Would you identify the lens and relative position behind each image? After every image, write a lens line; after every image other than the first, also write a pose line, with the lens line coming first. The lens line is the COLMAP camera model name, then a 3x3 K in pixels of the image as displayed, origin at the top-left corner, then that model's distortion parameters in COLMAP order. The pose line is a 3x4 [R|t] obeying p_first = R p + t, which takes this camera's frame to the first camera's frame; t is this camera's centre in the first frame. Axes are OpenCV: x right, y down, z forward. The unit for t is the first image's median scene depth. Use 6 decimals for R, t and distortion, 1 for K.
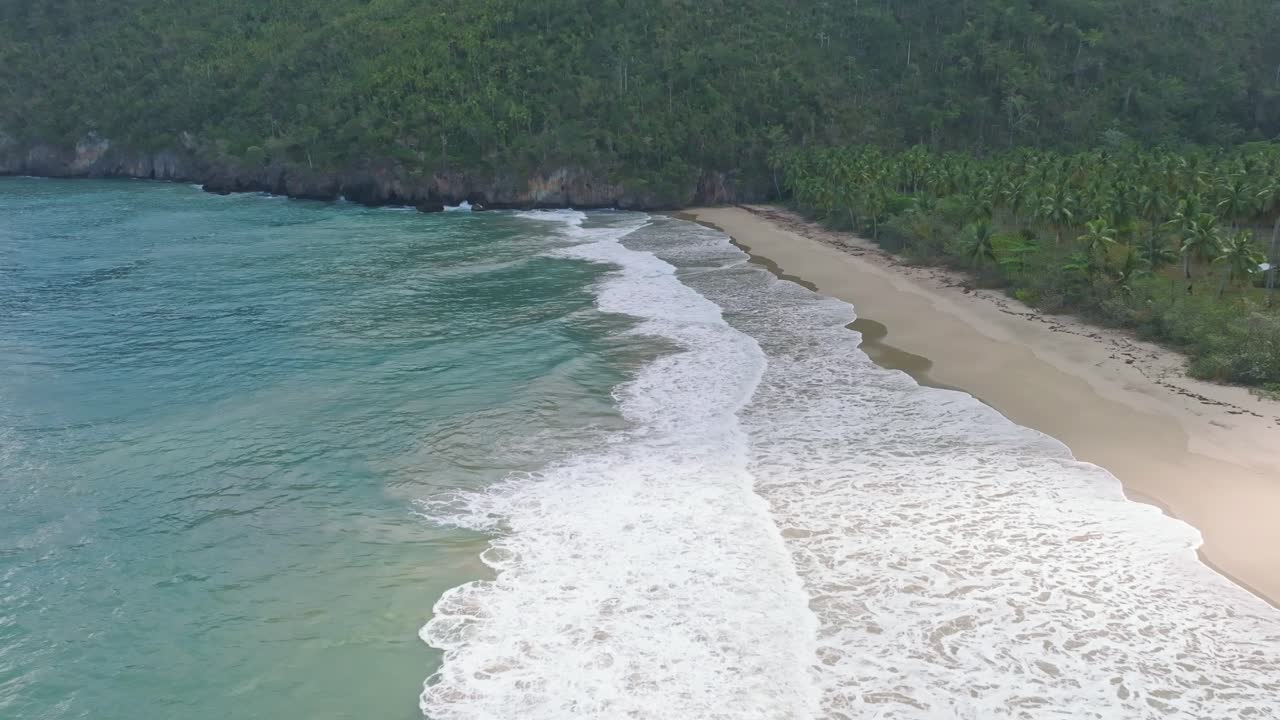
lens RADIAL K [[969.5, 0, 642.1], [0, 969.5, 359.3], [0, 0, 1]] dist [-0.003455, 0.021064]
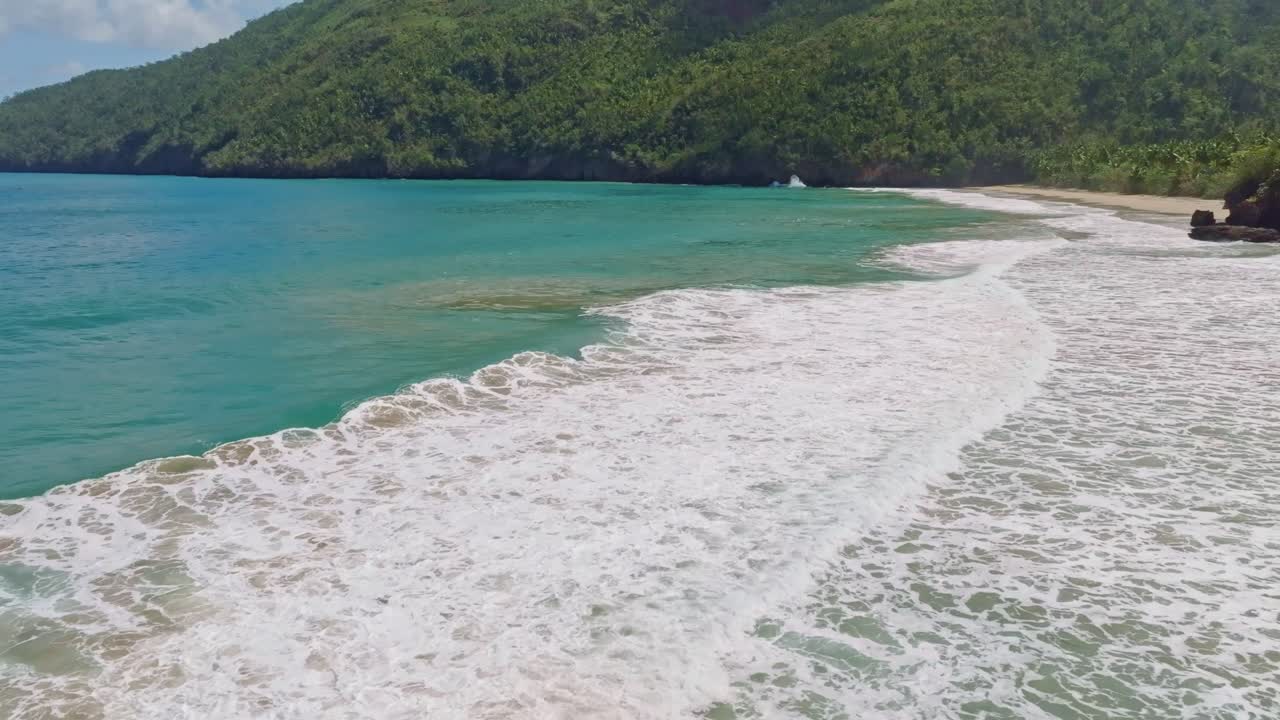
lens RADIAL K [[969.5, 0, 641.2], [0, 969.5, 361.8], [0, 0, 1]] dist [-0.003455, 0.021064]
pose [[0.977726, 0.047308, -0.204485, -0.124865], [-0.057261, 0.997432, -0.043028, 0.214668], [0.201924, 0.053779, 0.977924, -0.610725]]
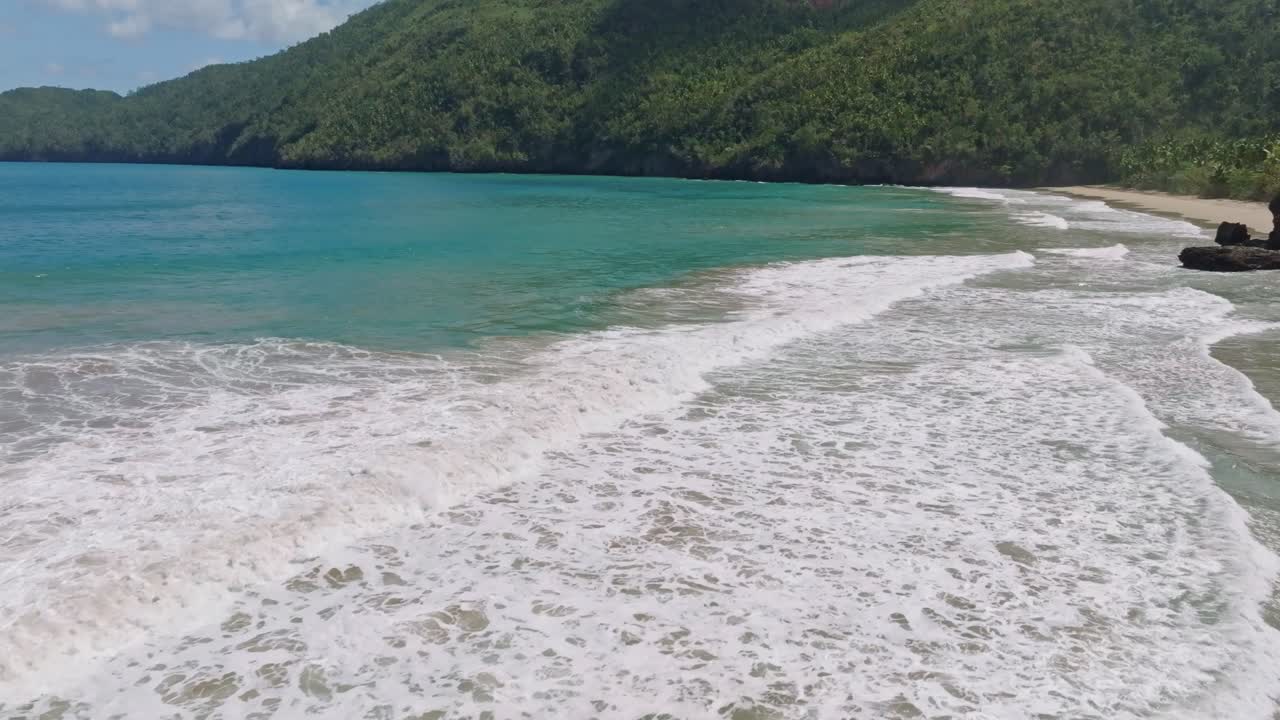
lens RADIAL K [[969.5, 0, 642.3], [0, 969.5, 359.8], [0, 0, 1]] dist [-0.003455, 0.021064]
pose [[0.943681, 0.079489, -0.321167, -0.023999], [-0.094527, 0.995025, -0.031477, 0.181107], [0.317067, 0.060063, 0.946499, -0.476580]]
